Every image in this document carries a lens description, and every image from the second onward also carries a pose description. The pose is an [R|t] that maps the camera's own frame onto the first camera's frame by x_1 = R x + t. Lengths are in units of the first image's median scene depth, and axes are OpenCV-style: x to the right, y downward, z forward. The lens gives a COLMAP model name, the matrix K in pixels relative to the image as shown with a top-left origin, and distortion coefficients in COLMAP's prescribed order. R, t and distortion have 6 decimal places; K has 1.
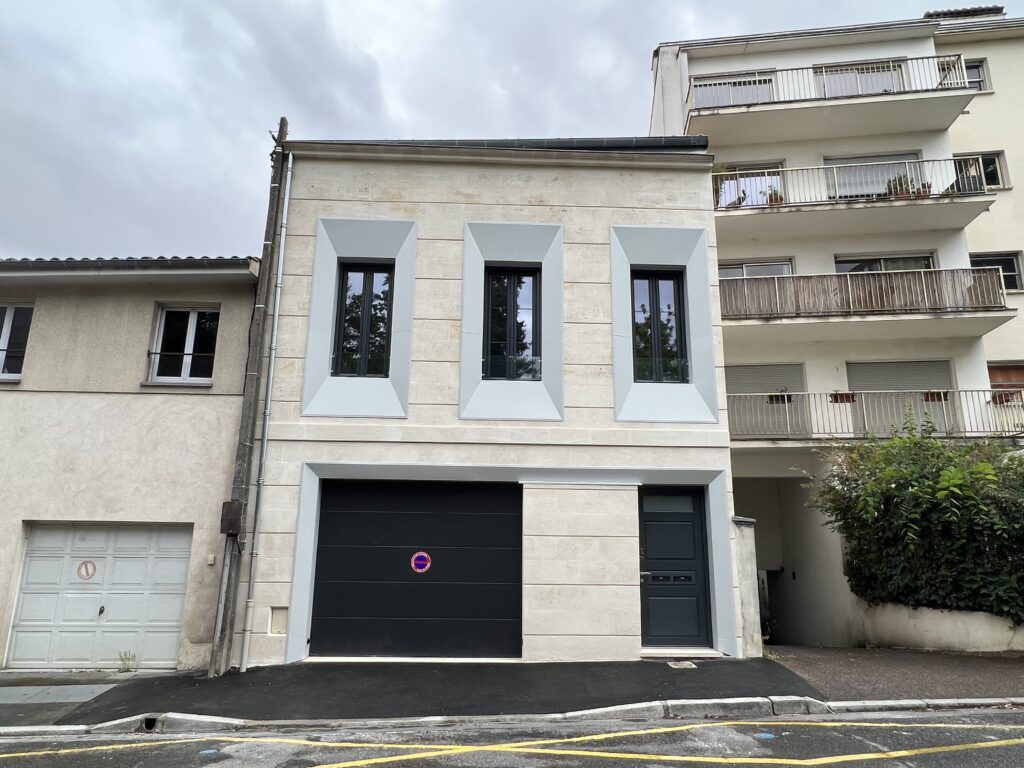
lens RADIAL K [[648.6, 0, 512.0], [0, 648.6, 368.1], [0, 0, 1]] dist [0.005552, 0.000003]
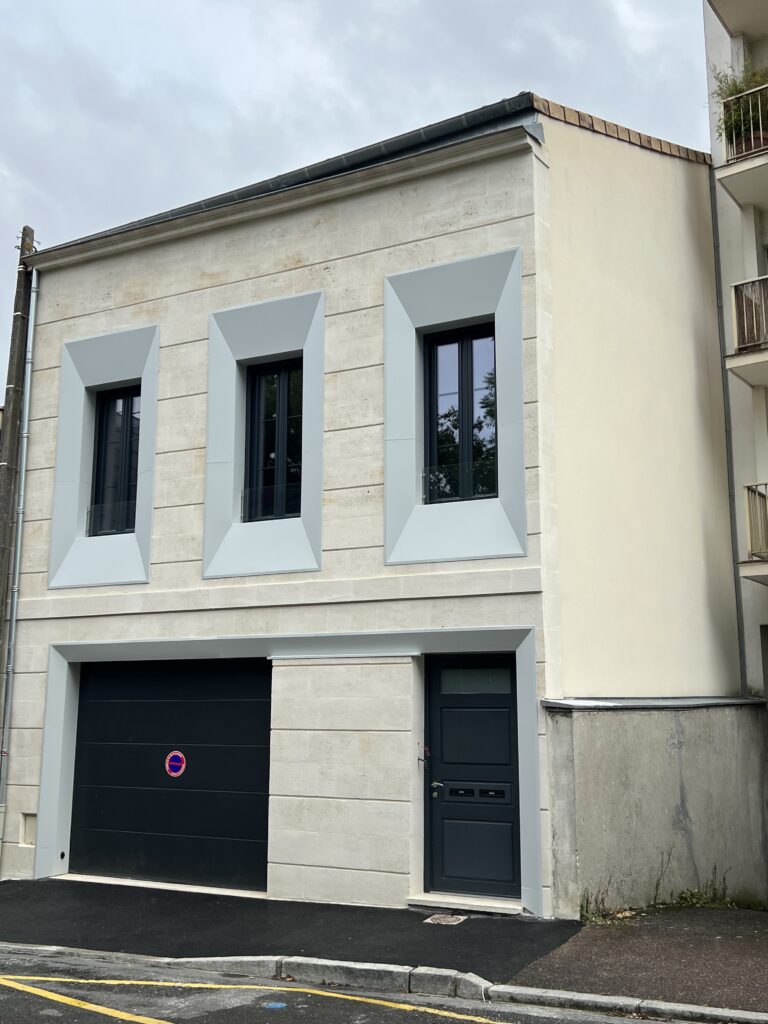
lens RADIAL K [[1008.4, 0, 384.0], [0, 1008.4, 512.0], [0, 0, 1]] dist [0.134332, -0.271529]
pose [[0.873636, -0.102135, -0.475740, 0.677608], [0.124800, 0.992050, 0.016198, 0.007920], [0.470303, -0.073524, 0.879437, 0.053737]]
